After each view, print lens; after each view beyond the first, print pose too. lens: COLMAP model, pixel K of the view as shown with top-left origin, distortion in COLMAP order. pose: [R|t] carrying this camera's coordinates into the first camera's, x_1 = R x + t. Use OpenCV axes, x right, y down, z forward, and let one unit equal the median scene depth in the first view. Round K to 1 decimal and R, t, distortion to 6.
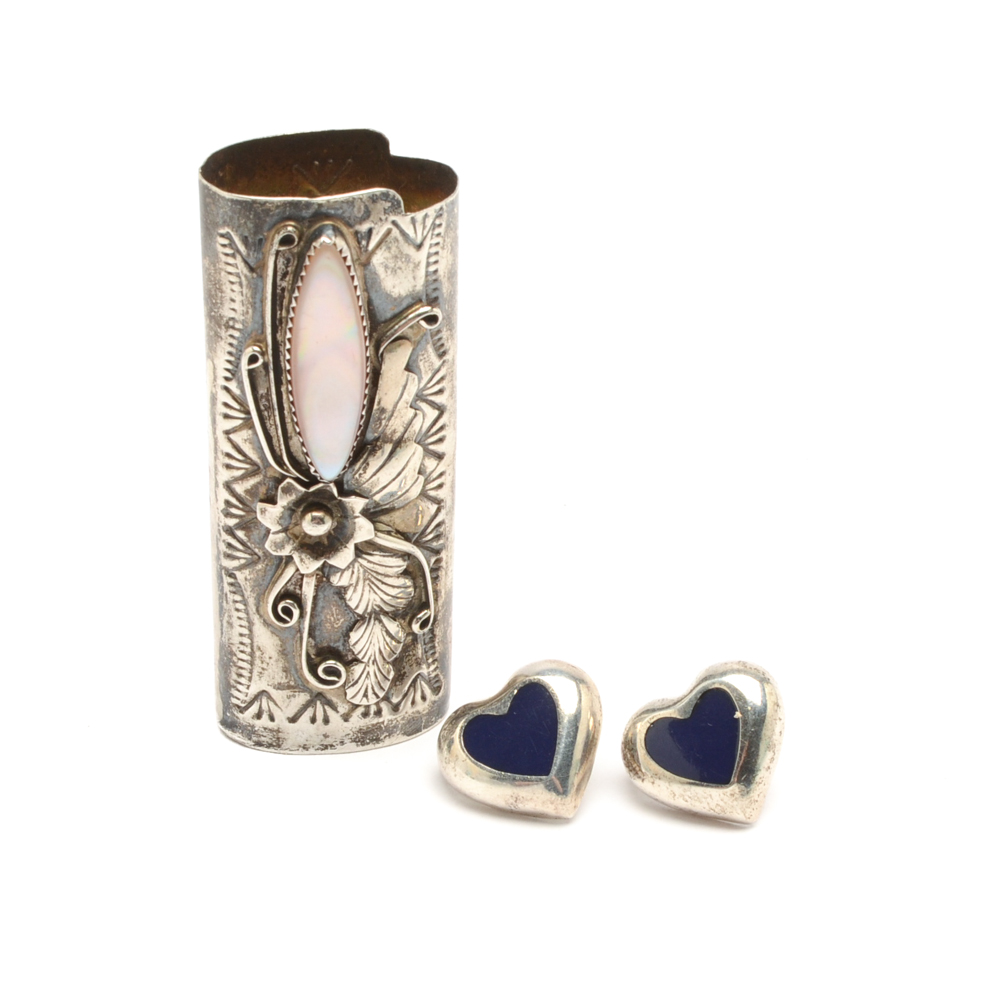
lens RADIAL K [[3665.7, 0, 498.7], [0, 3665.7, 501.9], [0, 0, 1]] dist [-0.080102, 0.000000]
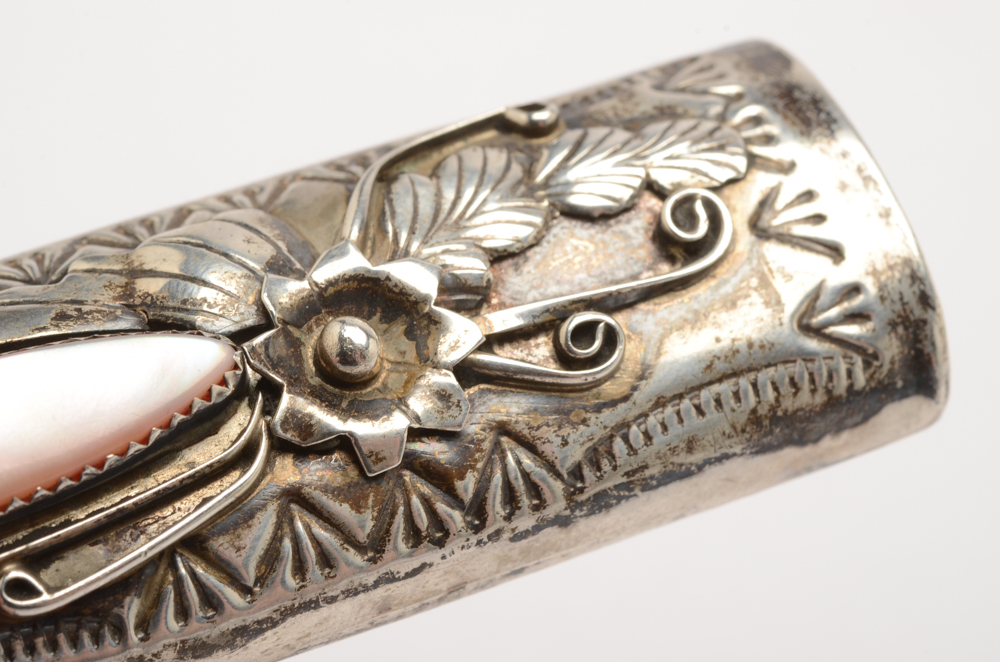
lens RADIAL K [[2687.1, 0, 499.7], [0, 2687.1, 331.5], [0, 0, 1]] dist [-0.149781, 0.000000]
pose [[-0.402608, -0.861801, 0.308553, -0.164888], [0.841791, -0.480988, -0.245028, 0.109466], [0.359576, 0.161087, 0.919106, 0.688668]]
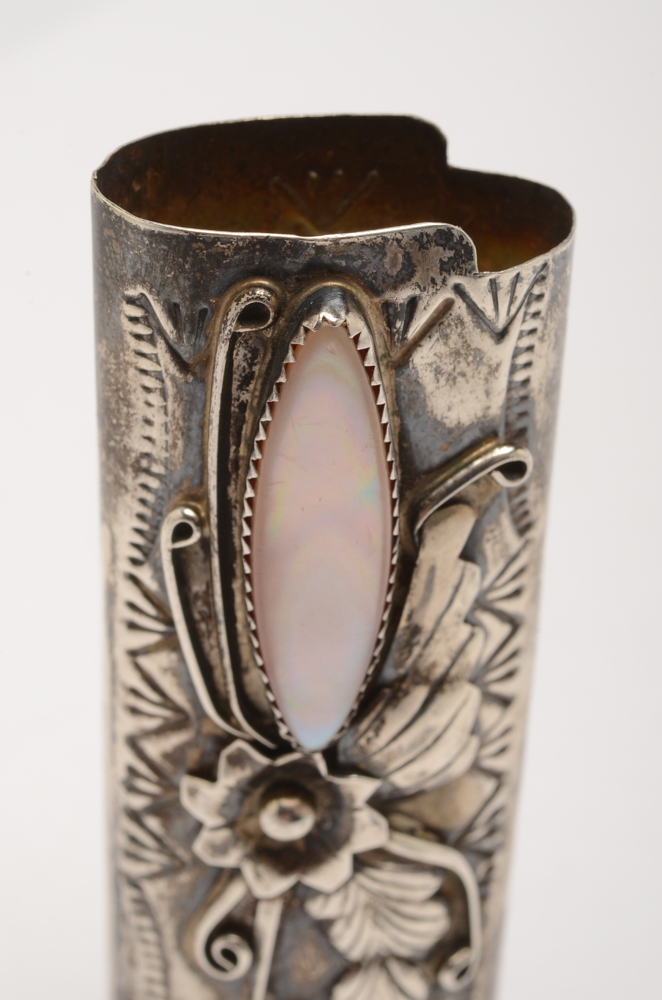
lens RADIAL K [[2687.1, 0, 332.9], [0, 2687.1, 498.2], [0, 0, 1]] dist [-0.149781, 0.000000]
pose [[0.998823, 0.040202, -0.027134, -0.033604], [-0.040212, 0.999191, 0.000166, -0.043840], [0.027118, 0.000925, 0.999632, 0.592045]]
